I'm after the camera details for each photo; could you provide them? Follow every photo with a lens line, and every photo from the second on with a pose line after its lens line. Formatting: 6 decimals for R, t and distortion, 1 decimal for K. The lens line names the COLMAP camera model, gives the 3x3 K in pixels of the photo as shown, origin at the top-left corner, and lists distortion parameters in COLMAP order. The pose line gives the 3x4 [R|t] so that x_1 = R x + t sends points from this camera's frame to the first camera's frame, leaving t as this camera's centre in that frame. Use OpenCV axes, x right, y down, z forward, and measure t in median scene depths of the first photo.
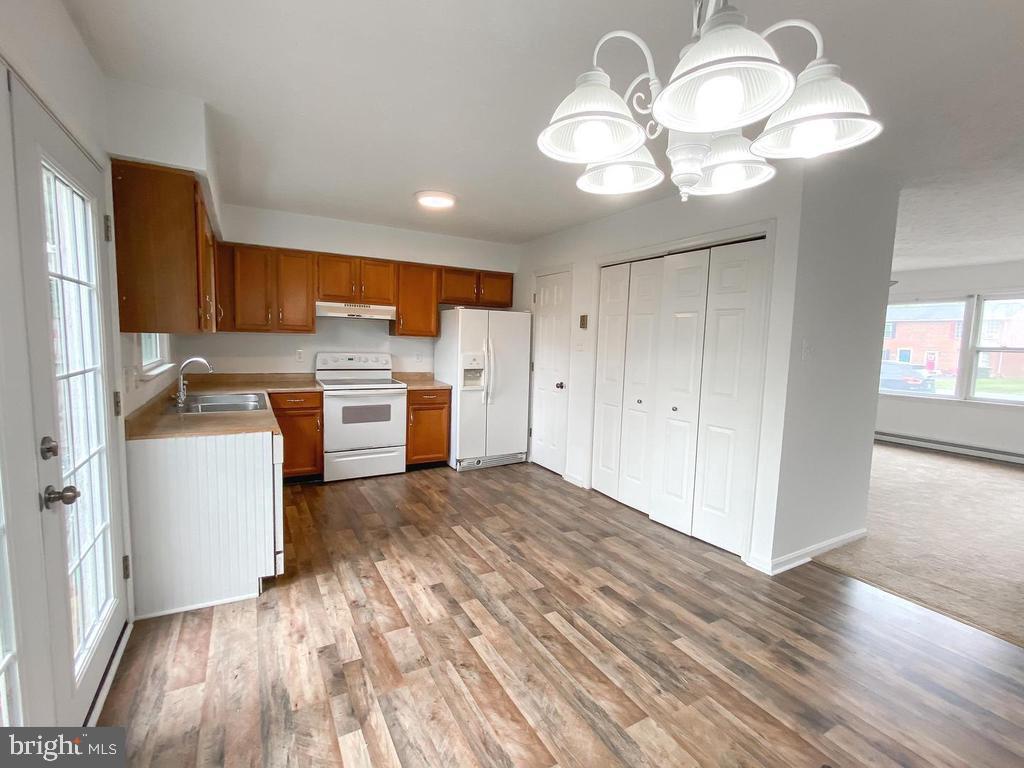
lens RADIAL K [[479.7, 0, 512.0], [0, 479.7, 384.0], [0, 0, 1]] dist [0.078493, -0.000145]
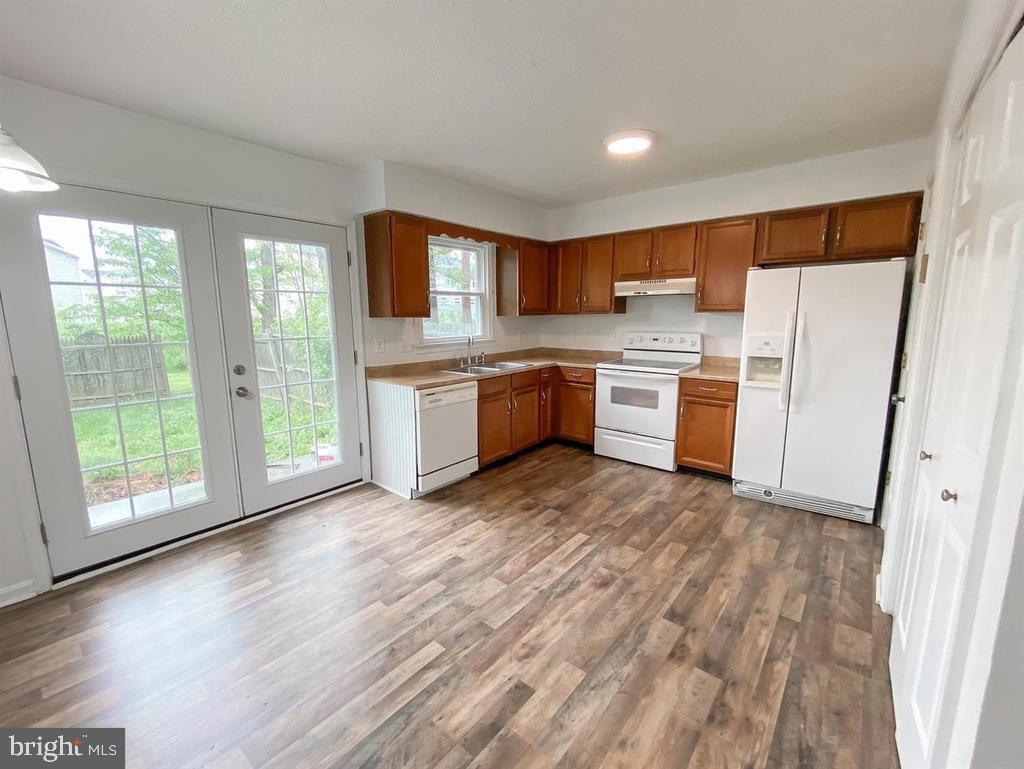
lens RADIAL K [[432.1, 0, 480.2], [0, 432.1, 385.7], [0, 0, 1]] dist [0.009101, -0.000259]
pose [[0.323726, 0.123388, -0.938071, 0.444296], [-0.075282, 0.991676, 0.104459, -0.029616], [0.943151, 0.036804, 0.330320, 0.486862]]
